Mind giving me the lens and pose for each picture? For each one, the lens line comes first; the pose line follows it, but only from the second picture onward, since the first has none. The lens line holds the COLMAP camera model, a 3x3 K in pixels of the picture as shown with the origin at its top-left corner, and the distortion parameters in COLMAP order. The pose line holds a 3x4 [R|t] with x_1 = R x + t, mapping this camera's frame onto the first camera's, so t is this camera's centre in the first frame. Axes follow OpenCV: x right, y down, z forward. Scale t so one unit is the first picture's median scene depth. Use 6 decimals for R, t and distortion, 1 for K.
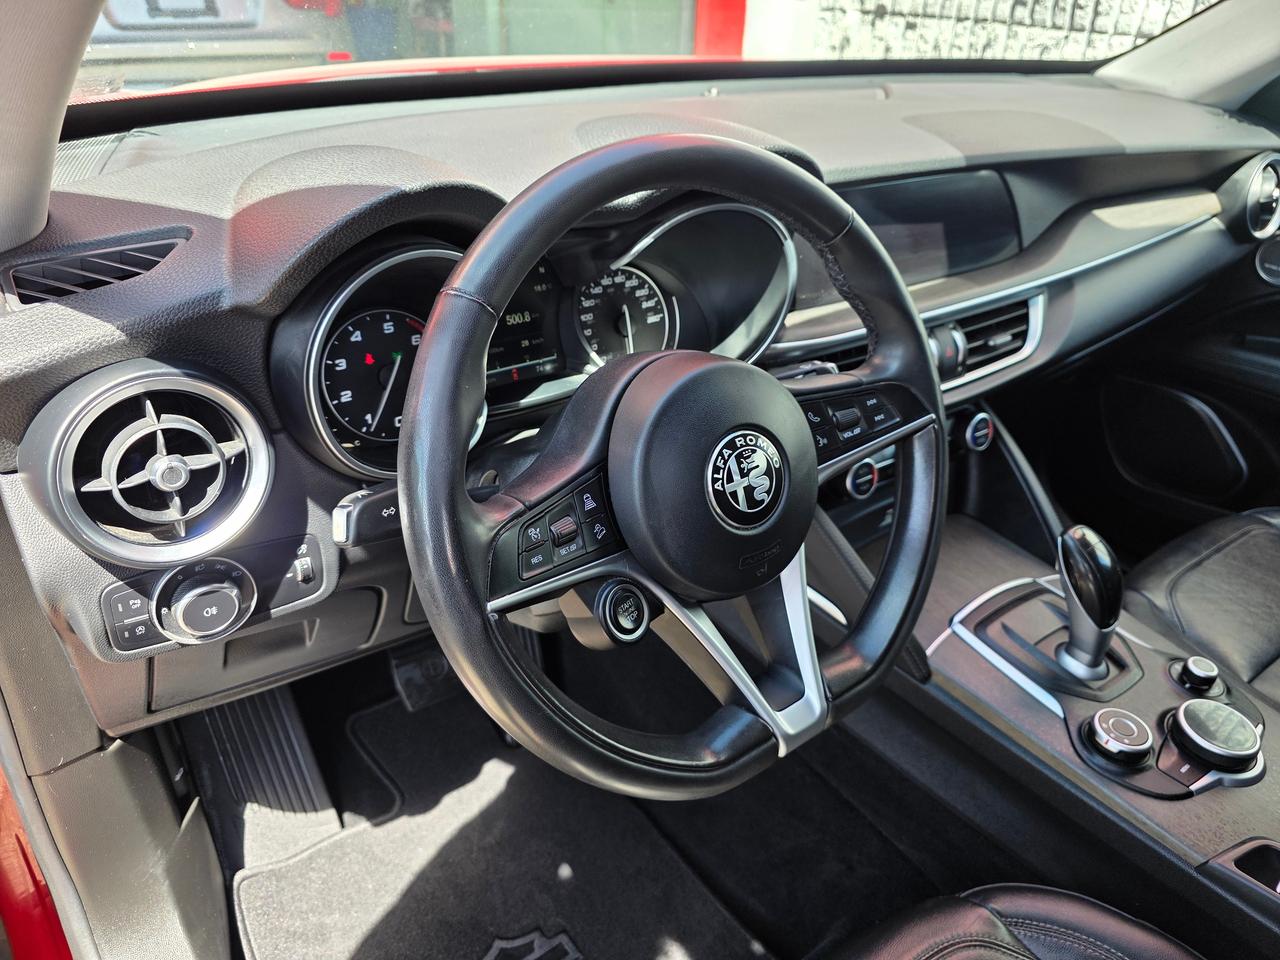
lens RADIAL K [[843.0, 0, 632.7], [0, 843.0, 464.6], [0, 0, 1]] dist [0.059673, -0.063849]
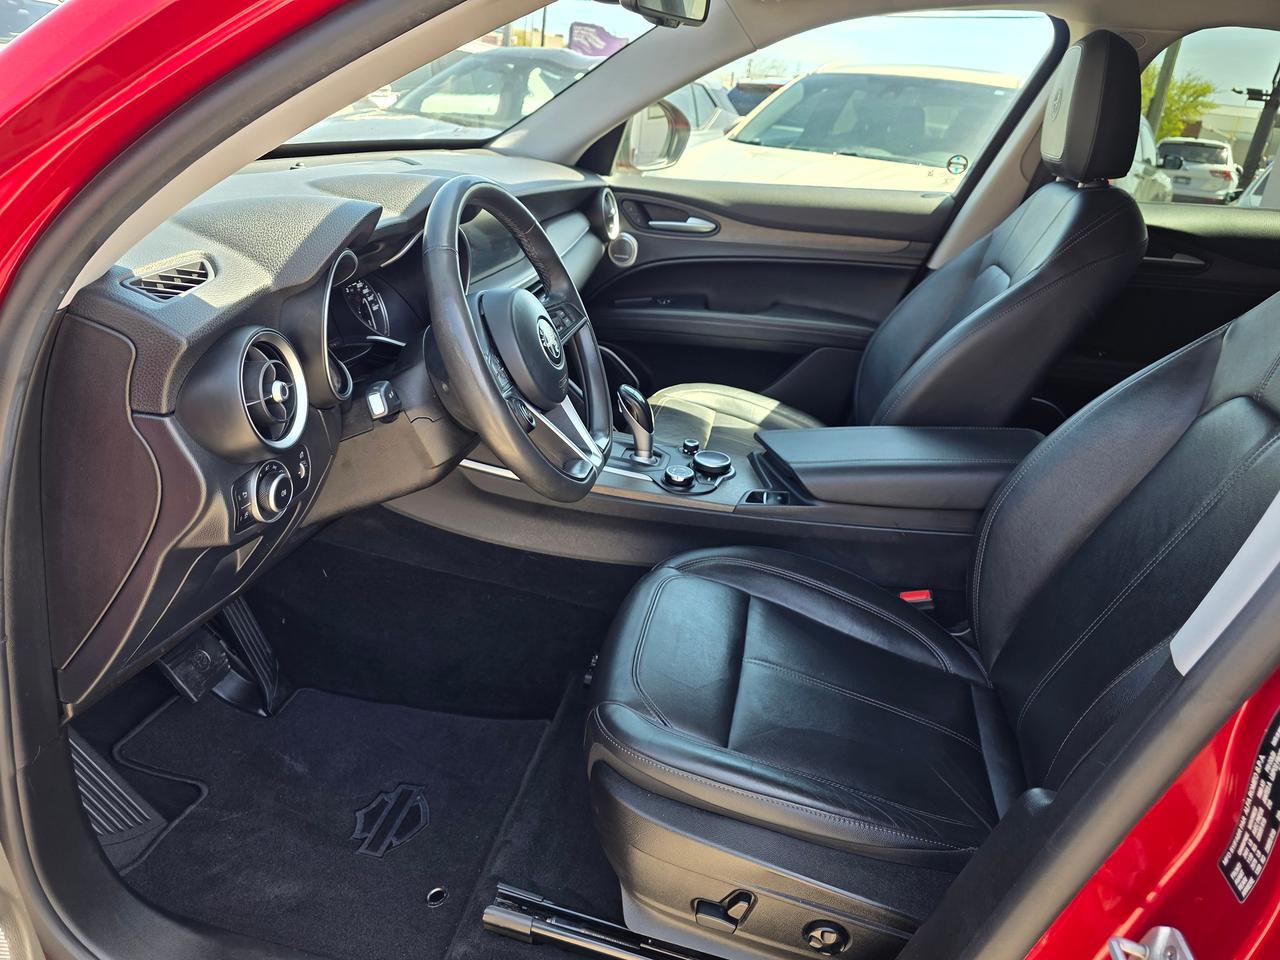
lens RADIAL K [[853.3, 0, 647.6], [0, 853.3, 474.1], [0, 0, 1]] dist [0.054852, -0.051628]
pose [[0.709774, -0.270470, 0.650436, -0.760867], [0.315171, 0.947708, 0.050161, 0.196466], [-0.629991, 0.169396, 0.757903, -0.437811]]
